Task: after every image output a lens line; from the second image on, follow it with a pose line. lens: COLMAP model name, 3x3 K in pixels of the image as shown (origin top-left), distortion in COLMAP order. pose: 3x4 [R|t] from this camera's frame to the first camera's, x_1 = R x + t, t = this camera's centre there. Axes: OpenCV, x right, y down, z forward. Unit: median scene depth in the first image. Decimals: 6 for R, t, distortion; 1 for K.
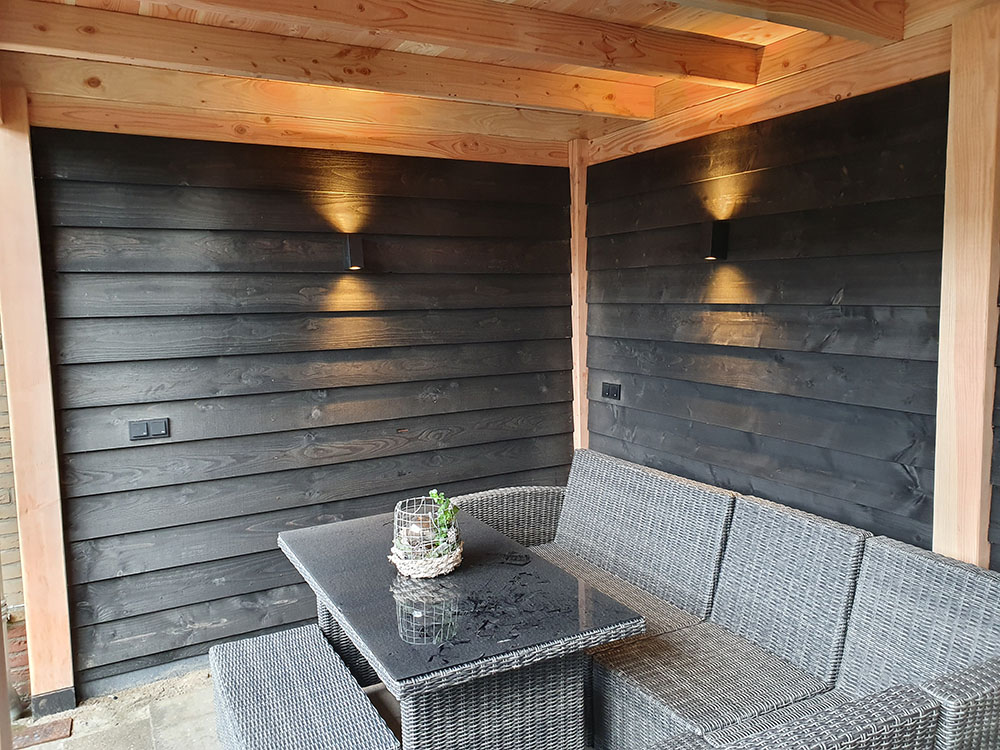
lens RADIAL K [[774.4, 0, 491.6], [0, 774.4, 362.7], [0, 0, 1]] dist [-0.001238, -0.000741]
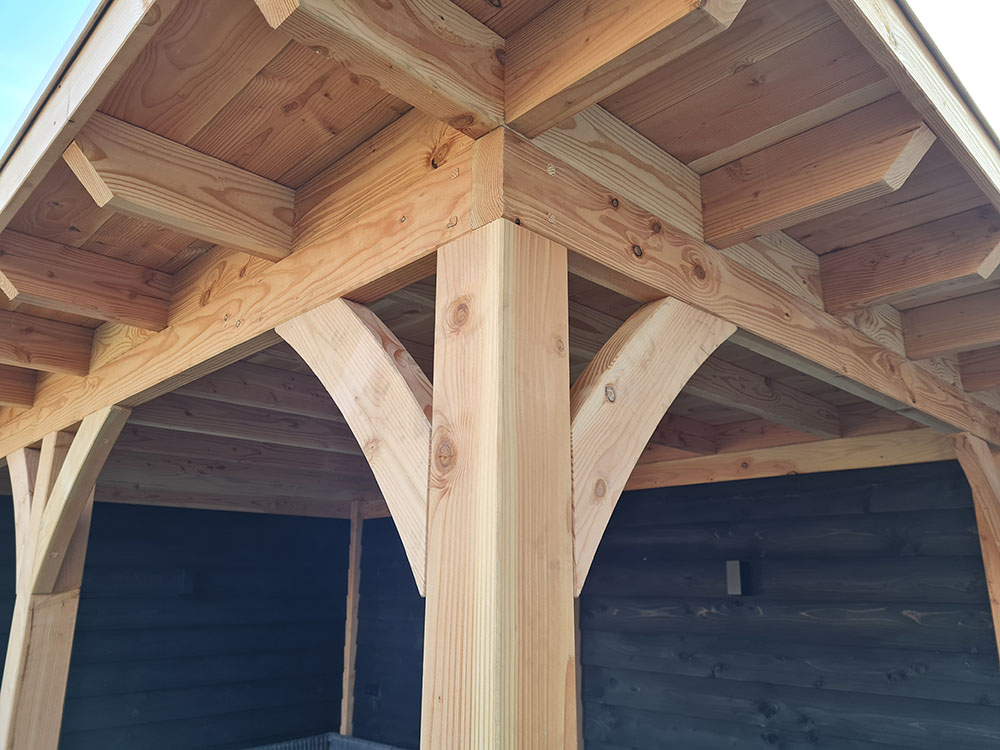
lens RADIAL K [[763.2, 0, 500.0], [0, 763.2, 375.0], [0, 0, 1]] dist [0.074424, -0.092223]
pose [[0.956092, 0.095462, 0.277083, -0.068654], [0.010070, 0.934201, -0.356605, 0.008549], [-0.292894, 0.343737, 0.892221, -0.554108]]
